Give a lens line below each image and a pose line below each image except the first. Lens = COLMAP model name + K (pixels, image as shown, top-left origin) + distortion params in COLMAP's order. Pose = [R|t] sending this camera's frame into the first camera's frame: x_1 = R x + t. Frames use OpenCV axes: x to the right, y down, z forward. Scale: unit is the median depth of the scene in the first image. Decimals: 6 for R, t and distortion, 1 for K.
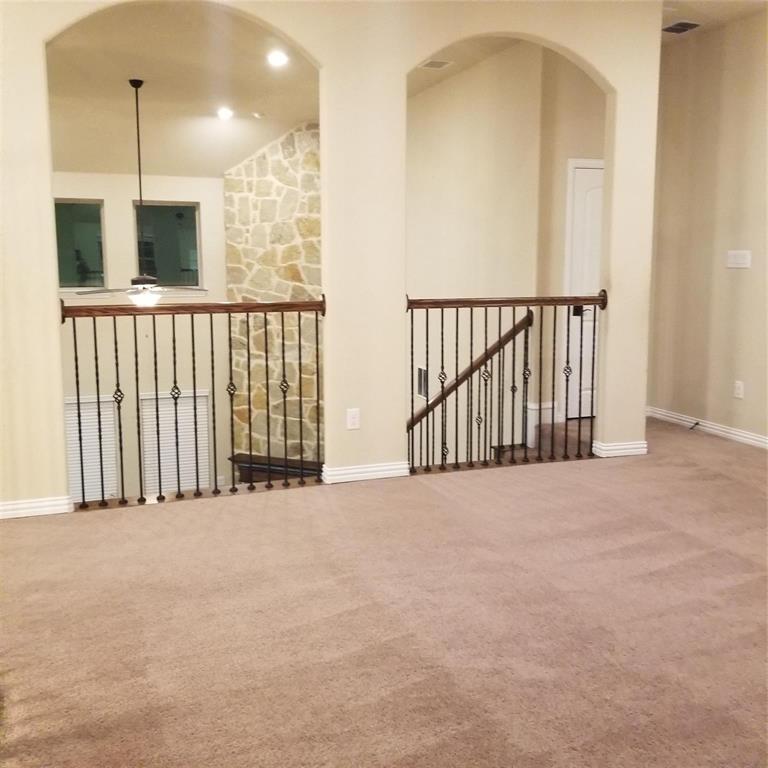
lens RADIAL K [[825.9, 0, 384.5], [0, 825.9, 384.3], [0, 0, 1]] dist [-0.018685, 0.000000]
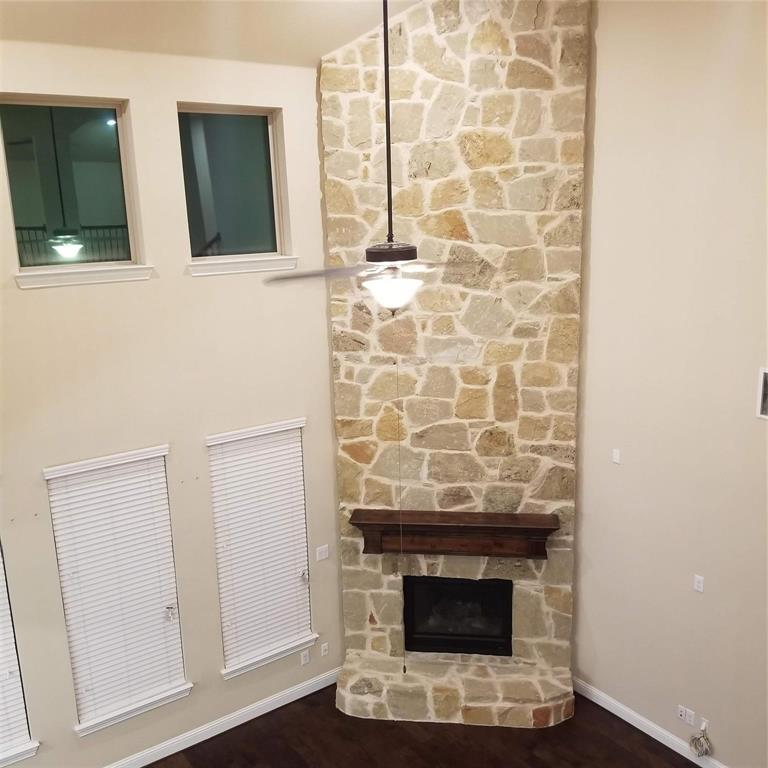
lens RADIAL K [[825.9, 0, 383.8], [0, 825.9, 383.4], [0, 0, 1]] dist [-0.018685, 0.000000]
pose [[0.957811, -0.100319, 0.269320, -0.340353], [0.072221, 0.991046, 0.112305, -0.090832], [-0.278175, -0.088116, 0.956480, 0.413185]]
